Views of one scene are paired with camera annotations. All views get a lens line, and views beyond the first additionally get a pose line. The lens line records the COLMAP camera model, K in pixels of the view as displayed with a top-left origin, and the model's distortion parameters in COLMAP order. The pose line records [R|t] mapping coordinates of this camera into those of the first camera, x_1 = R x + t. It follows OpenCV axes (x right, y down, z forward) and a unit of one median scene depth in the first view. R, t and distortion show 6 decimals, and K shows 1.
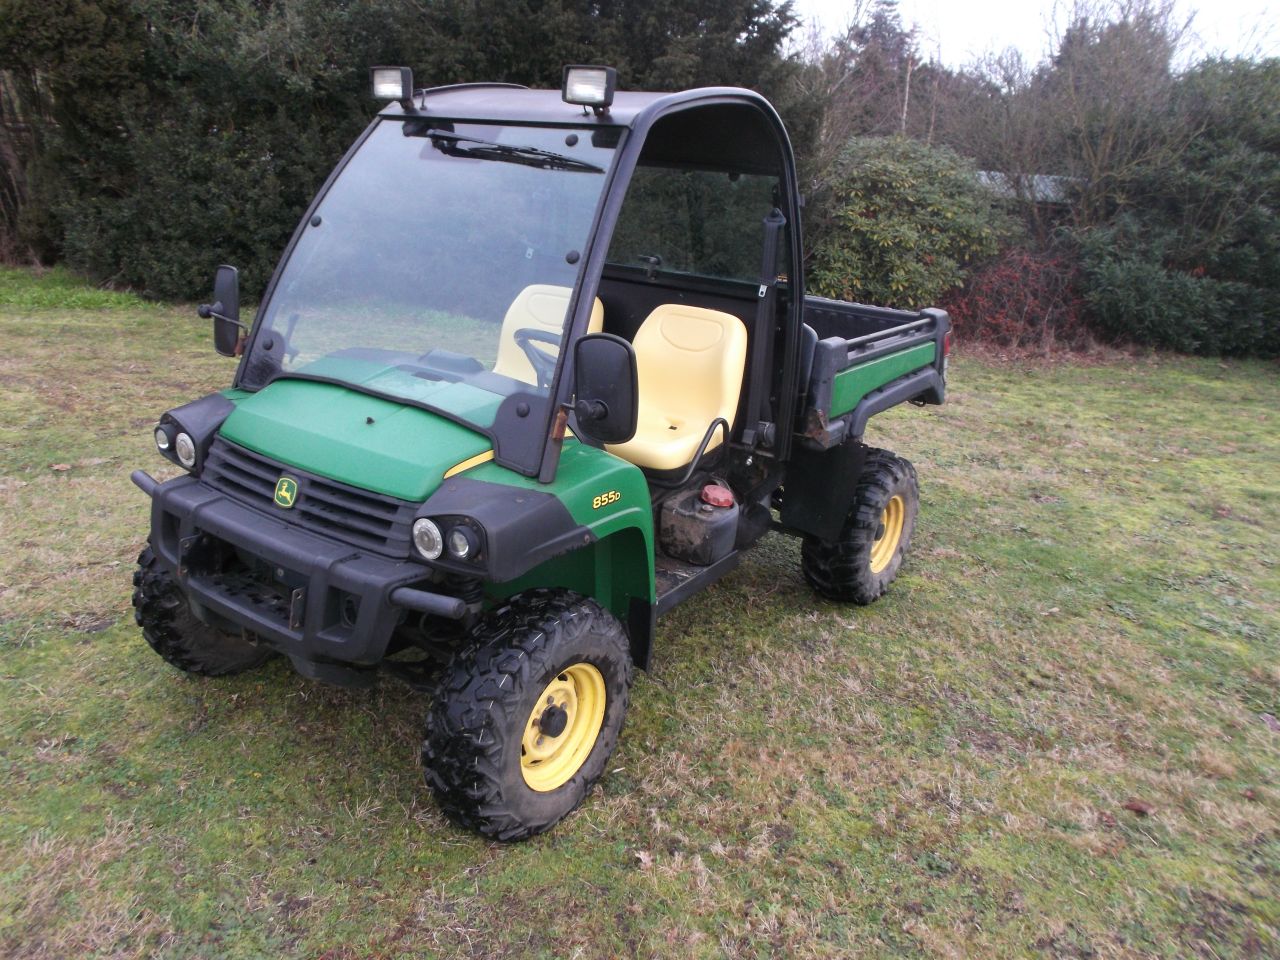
lens RADIAL K [[1029.6, 0, 631.6], [0, 1029.6, 482.0], [0, 0, 1]] dist [-0.033571, 0.004288]
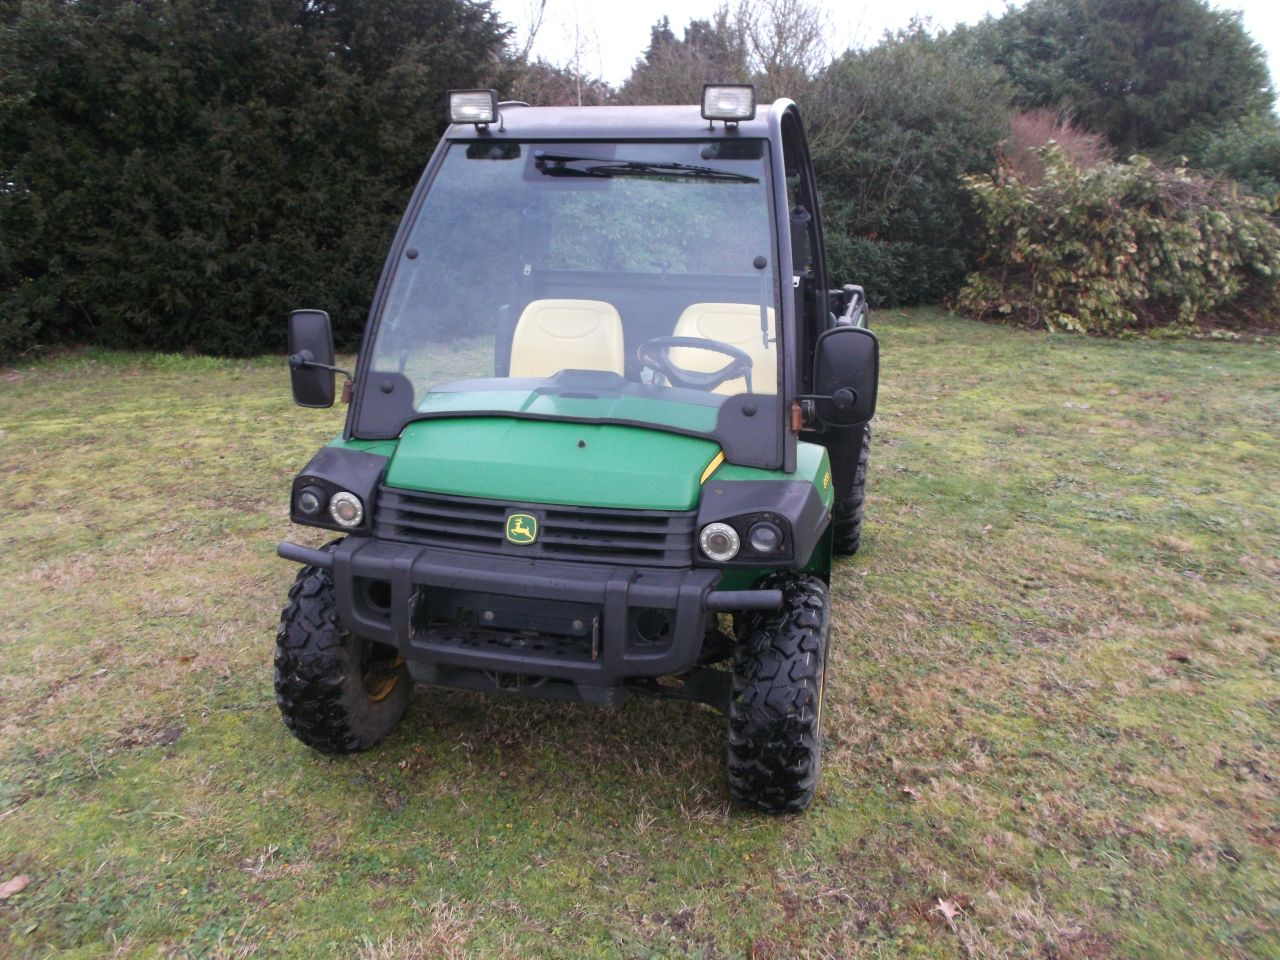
lens RADIAL K [[1029.6, 0, 632.4], [0, 1029.6, 487.0], [0, 0, 1]] dist [-0.033571, 0.004288]
pose [[0.926391, -0.167689, 0.337166, -0.512123], [0.166851, 0.985473, 0.031685, -0.038857], [-0.337581, 0.026904, 0.940912, 0.039087]]
